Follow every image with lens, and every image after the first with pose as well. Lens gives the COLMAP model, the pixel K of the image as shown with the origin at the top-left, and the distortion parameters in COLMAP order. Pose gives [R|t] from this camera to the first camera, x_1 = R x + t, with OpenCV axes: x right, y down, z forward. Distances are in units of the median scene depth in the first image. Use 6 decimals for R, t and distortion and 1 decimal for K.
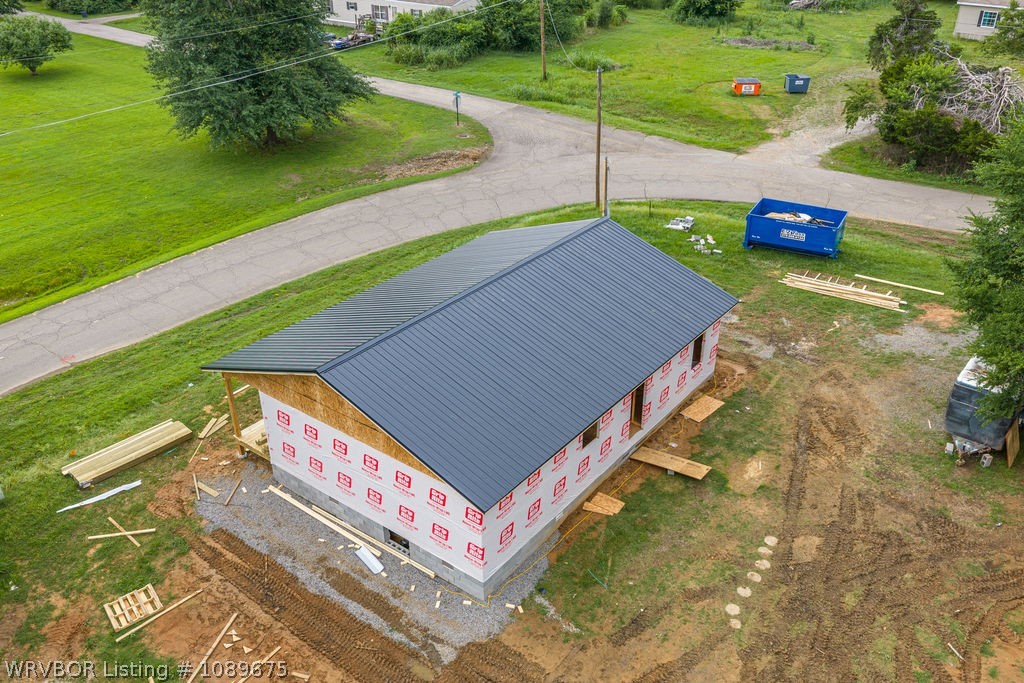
lens RADIAL K [[844.4, 0, 516.0], [0, 844.4, 339.6], [0, 0, 1]] dist [0.022881, -0.038984]
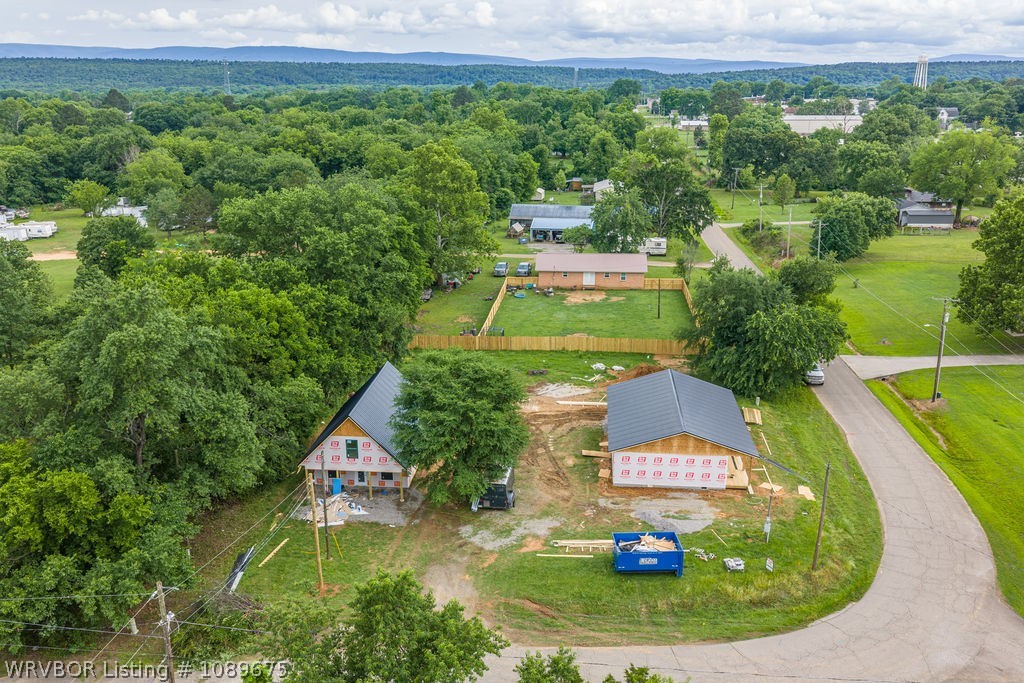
lens RADIAL K [[844.4, 0, 514.1], [0, 844.4, 346.0], [0, 0, 1]] dist [0.022881, -0.038984]
pose [[-0.849070, 0.167875, -0.500898, 1.345314], [-0.246104, 0.713298, 0.656231, -1.425843], [0.467454, 0.680459, -0.564325, 1.719146]]
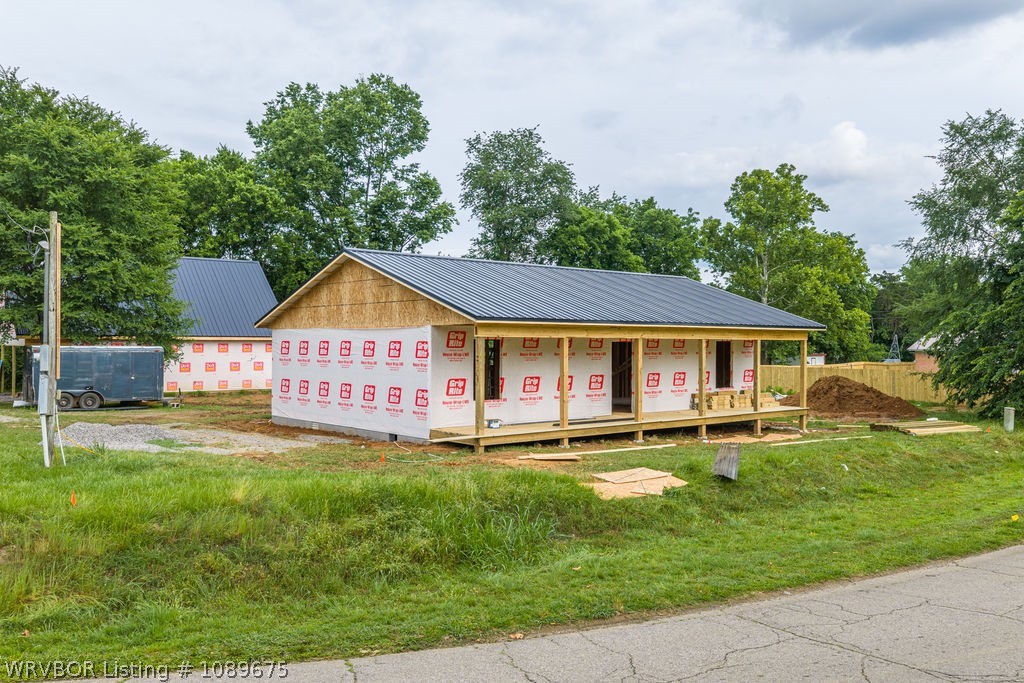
lens RADIAL K [[844.4, 0, 514.2], [0, 844.4, 345.0], [0, 0, 1]] dist [0.022881, -0.038984]
pose [[-0.978087, 0.001251, 0.208195, -0.166147], [0.100972, 0.877359, 0.469090, -0.370173], [-0.182075, 0.479832, -0.858260, 1.539260]]
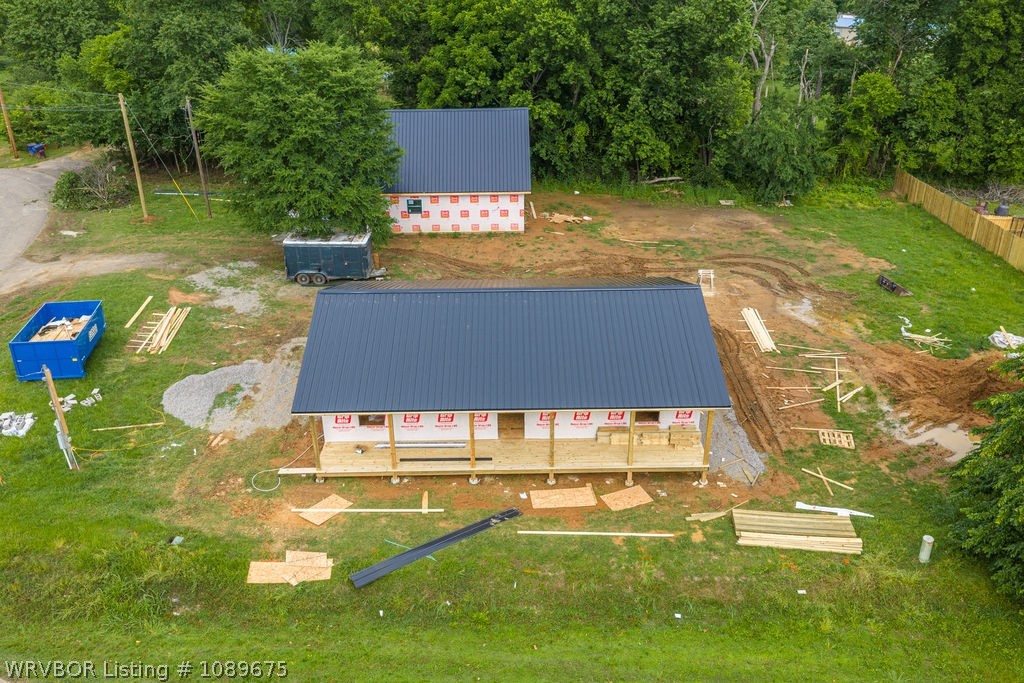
lens RADIAL K [[844.4, 0, 514.0], [0, 844.4, 341.7], [0, 0, 1]] dist [0.022881, -0.038984]
pose [[-0.617203, -0.335635, 0.711625, -0.722506], [0.387712, 0.657278, 0.646270, -0.626525], [-0.684646, 0.674786, -0.275544, 1.107457]]
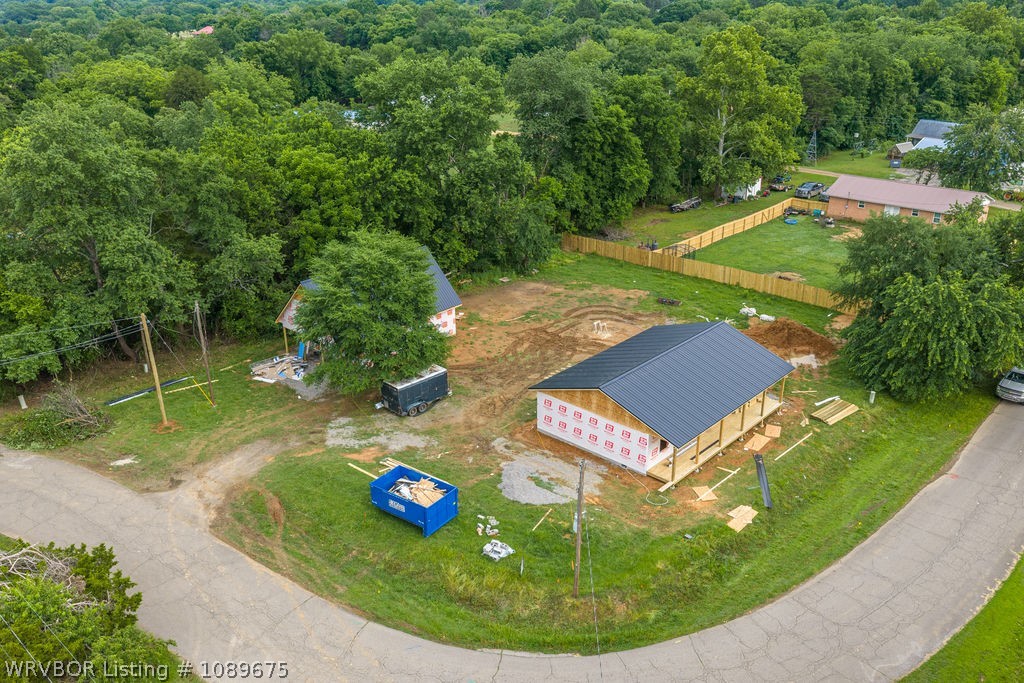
lens RADIAL K [[844.4, 0, 513.5], [0, 844.4, 342.0], [0, 0, 1]] dist [0.022881, -0.038984]
pose [[-0.995491, -0.023866, 0.091803, 0.117750], [0.057227, 0.620734, 0.781930, -1.363844], [-0.075647, 0.783658, -0.616569, 1.826262]]
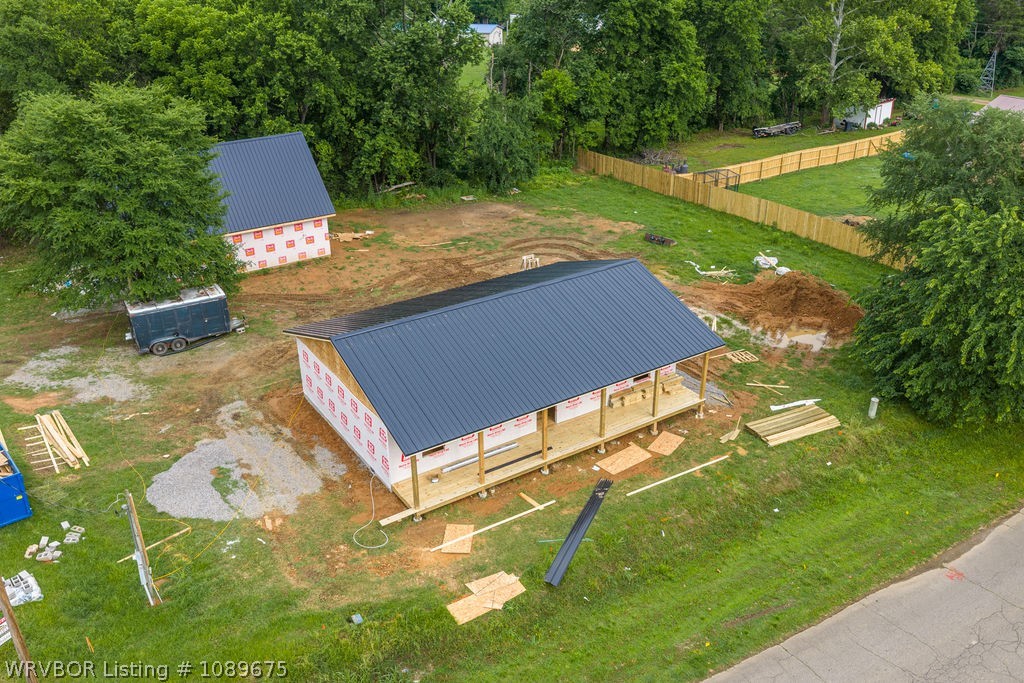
lens RADIAL K [[844.4, 0, 514.2], [0, 844.4, 341.6], [0, 0, 1]] dist [0.022881, -0.038984]
pose [[-0.944254, -0.131224, 0.301936, -0.356010], [0.170038, 0.590938, 0.788593, -0.814492], [-0.281908, 0.795972, -0.535683, 1.389329]]
